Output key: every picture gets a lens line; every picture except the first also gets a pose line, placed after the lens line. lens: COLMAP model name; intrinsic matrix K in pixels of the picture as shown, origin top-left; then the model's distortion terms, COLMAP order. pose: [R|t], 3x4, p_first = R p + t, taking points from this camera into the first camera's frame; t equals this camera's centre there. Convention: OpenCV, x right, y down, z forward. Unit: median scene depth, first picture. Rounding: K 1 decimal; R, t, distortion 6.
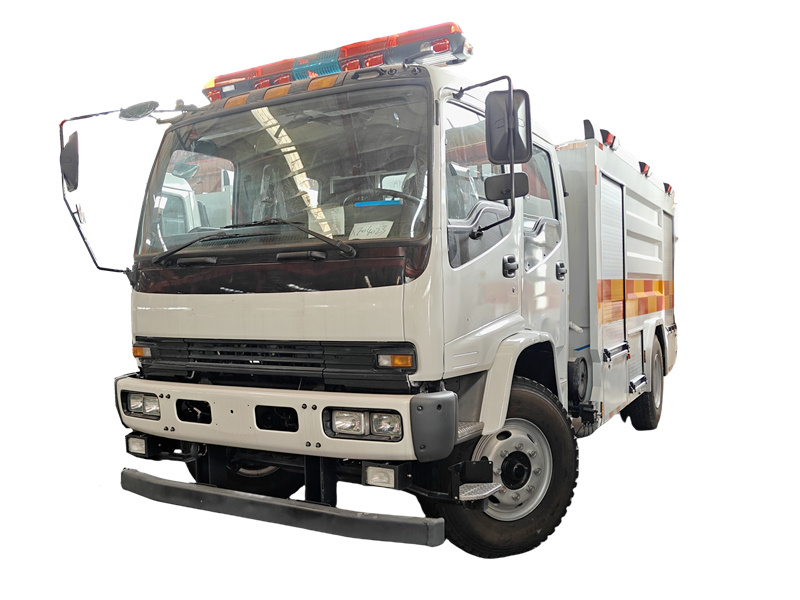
lens RADIAL K [[733.1, 0, 359.9], [0, 733.1, 308.5], [0, 0, 1]] dist [0.051760, -0.015866]
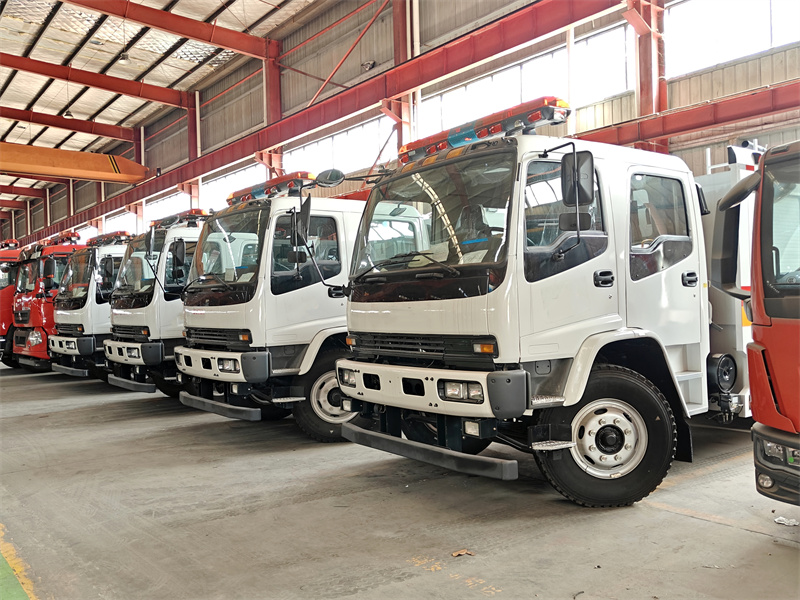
lens RADIAL K [[745.3, 0, 400.0], [0, 745.3, 300.0], [0, 0, 1]] dist [0.002576, 0.009849]
pose [[0.919674, -0.007882, -0.392603, 0.445363], [0.001004, 0.999842, -0.017721, 0.002479], [0.392681, 0.015903, 0.919537, -0.382410]]
